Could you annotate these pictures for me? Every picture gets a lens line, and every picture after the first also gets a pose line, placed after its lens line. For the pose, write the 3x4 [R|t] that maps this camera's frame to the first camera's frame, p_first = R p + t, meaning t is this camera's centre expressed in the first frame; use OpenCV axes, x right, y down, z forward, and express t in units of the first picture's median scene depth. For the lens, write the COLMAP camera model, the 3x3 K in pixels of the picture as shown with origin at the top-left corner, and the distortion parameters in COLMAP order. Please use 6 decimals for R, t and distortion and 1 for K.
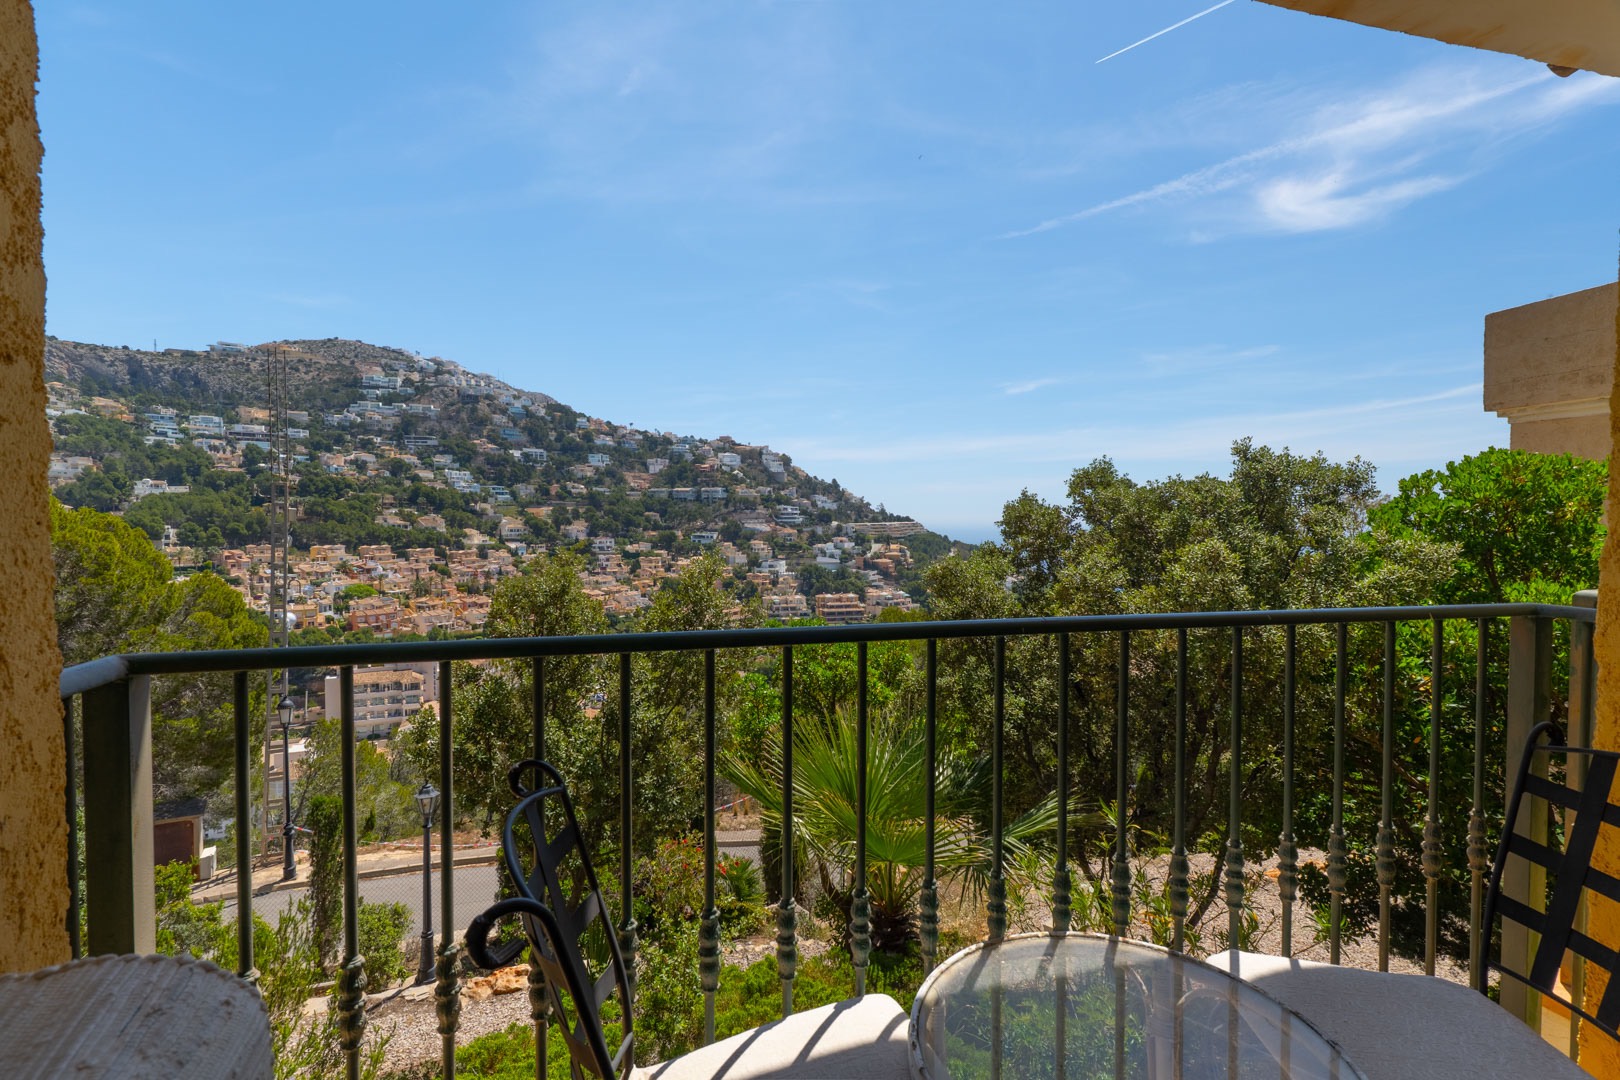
lens RADIAL K [[775.0, 0, 802.9], [0, 775.0, 532.4], [0, 0, 1]] dist [0.017947, -0.005780]
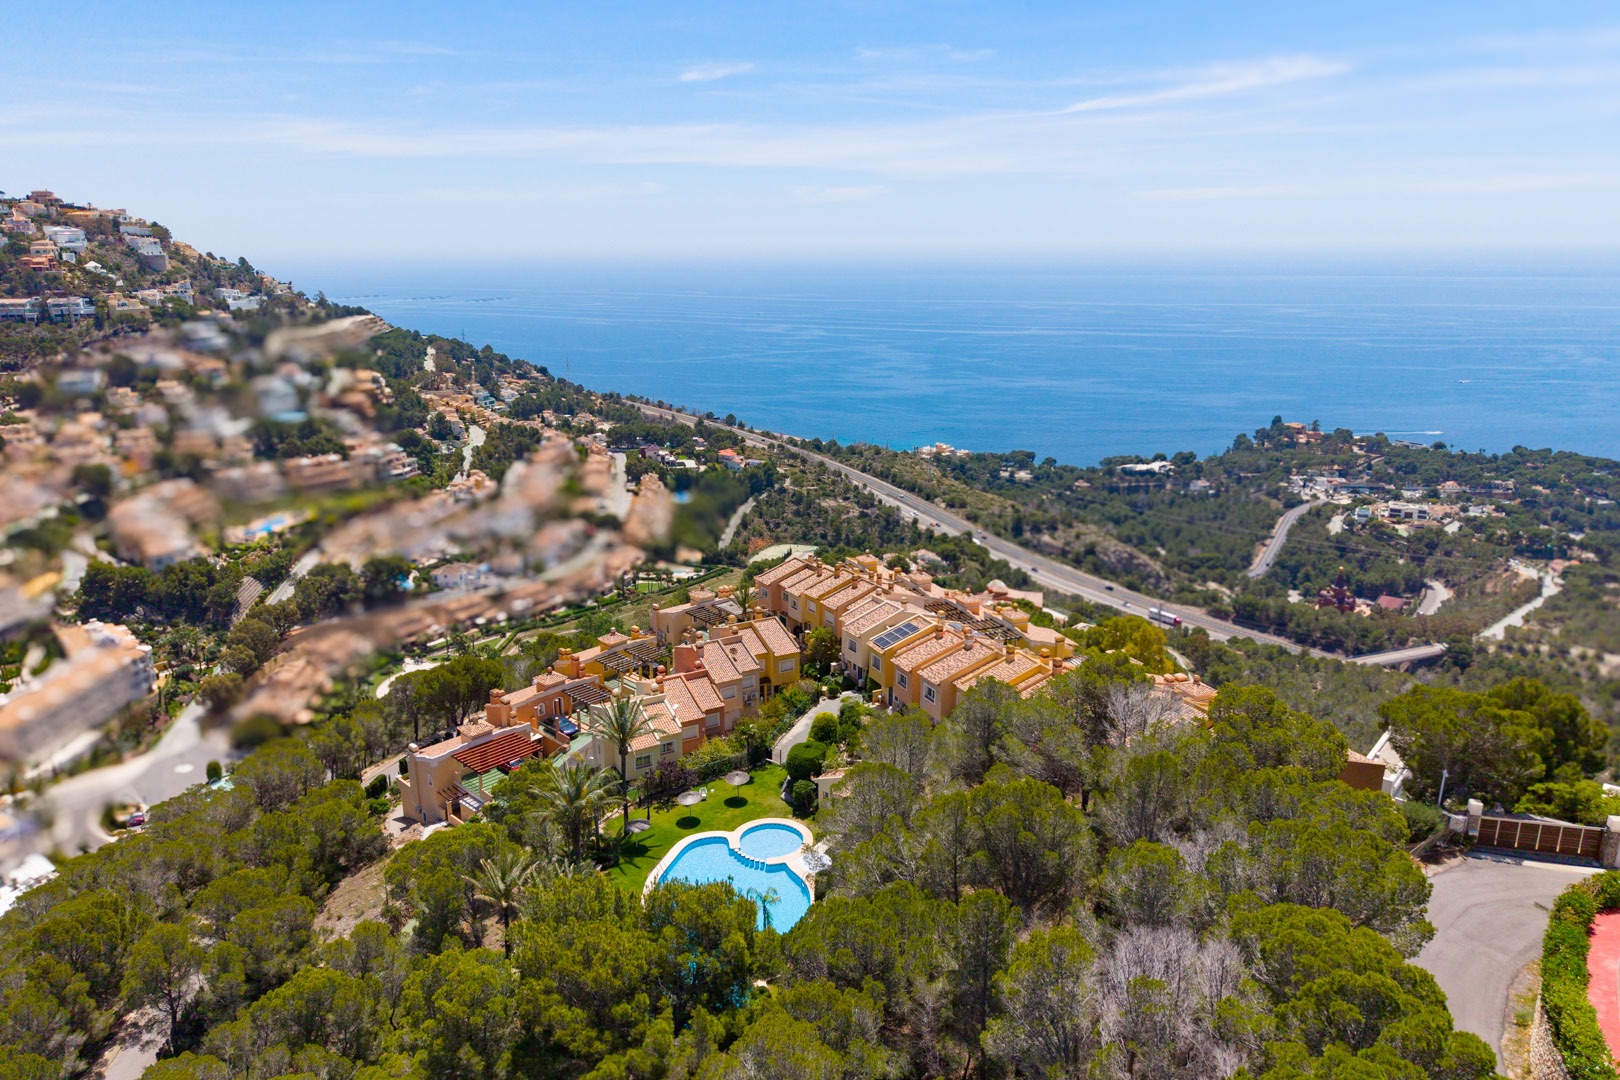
lens RADIAL K [[1119.5, 0, 805.1], [0, 1119.5, 515.1], [0, 0, 1]] dist [0.042970, -0.052009]
pose [[0.860815, -0.134969, 0.490694, -0.074854], [0.022561, 0.973364, 0.228154, -0.089918], [-0.508418, -0.185328, 0.840931, -0.218682]]
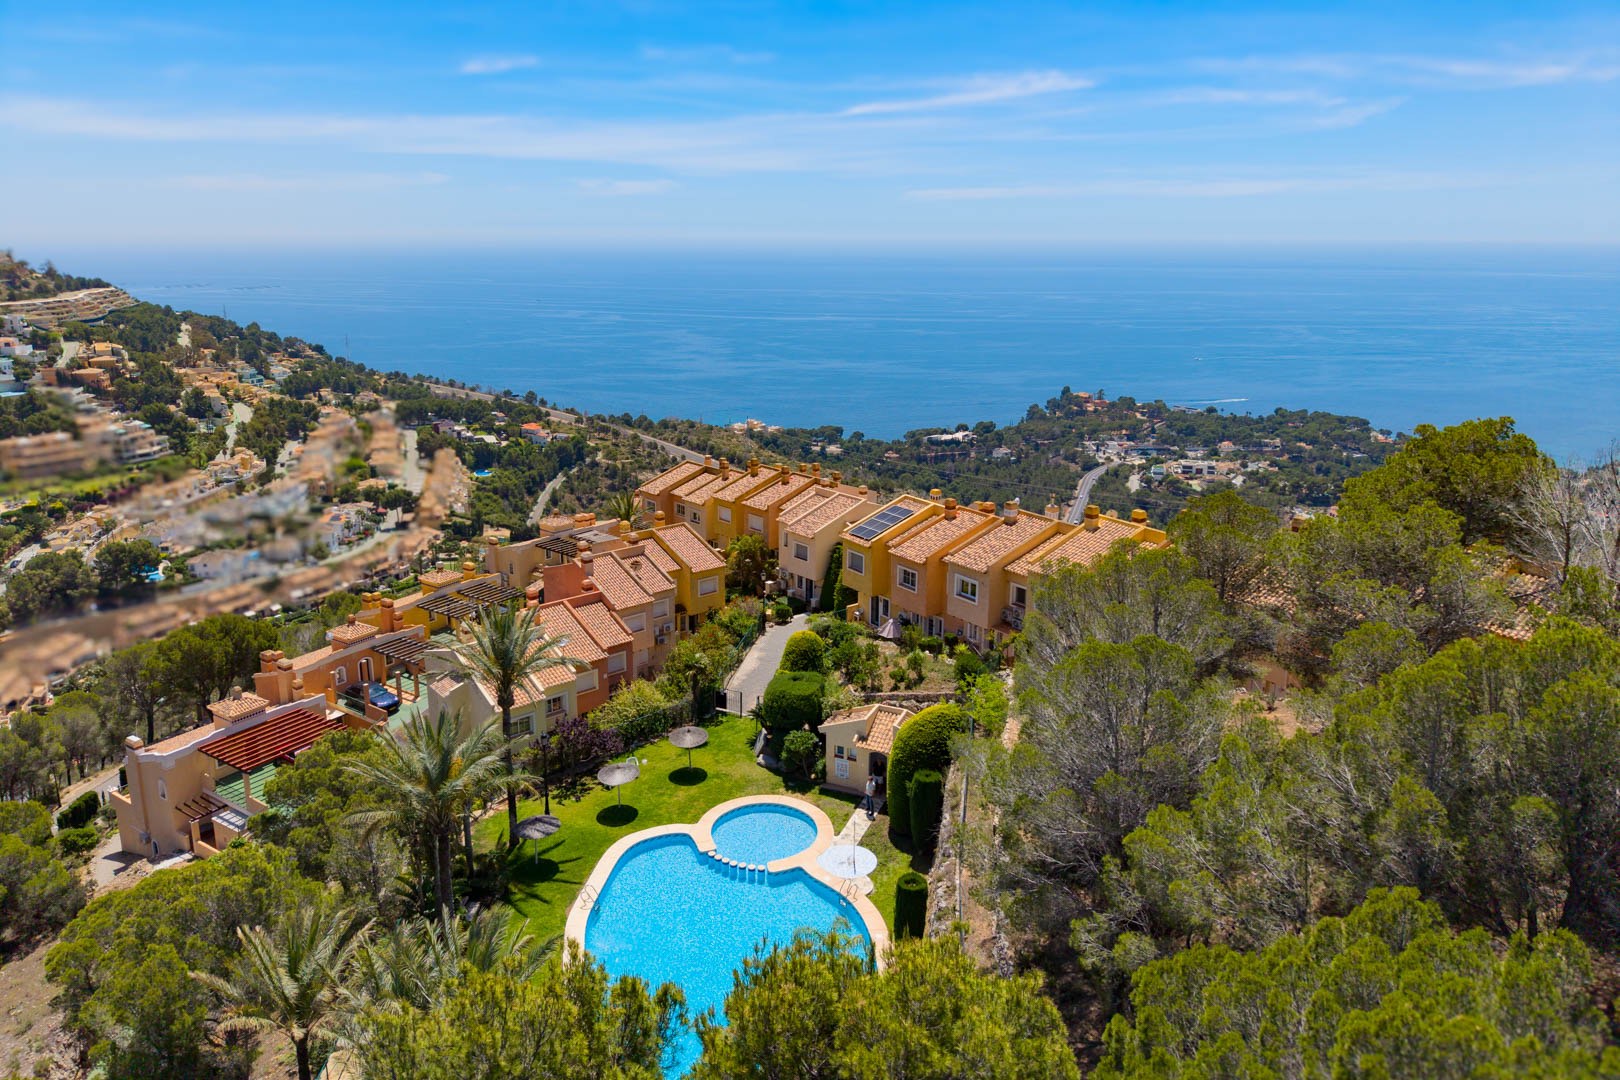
lens RADIAL K [[1109.3, 0, 813.1], [0, 1109.3, 462.4], [0, 0, 1]] dist [0.010678, -0.002715]
pose [[0.748892, -0.141260, 0.647462, -0.062231], [0.016169, 0.980621, 0.195245, -0.061148], [-0.662495, -0.135748, 0.736663, -0.164769]]
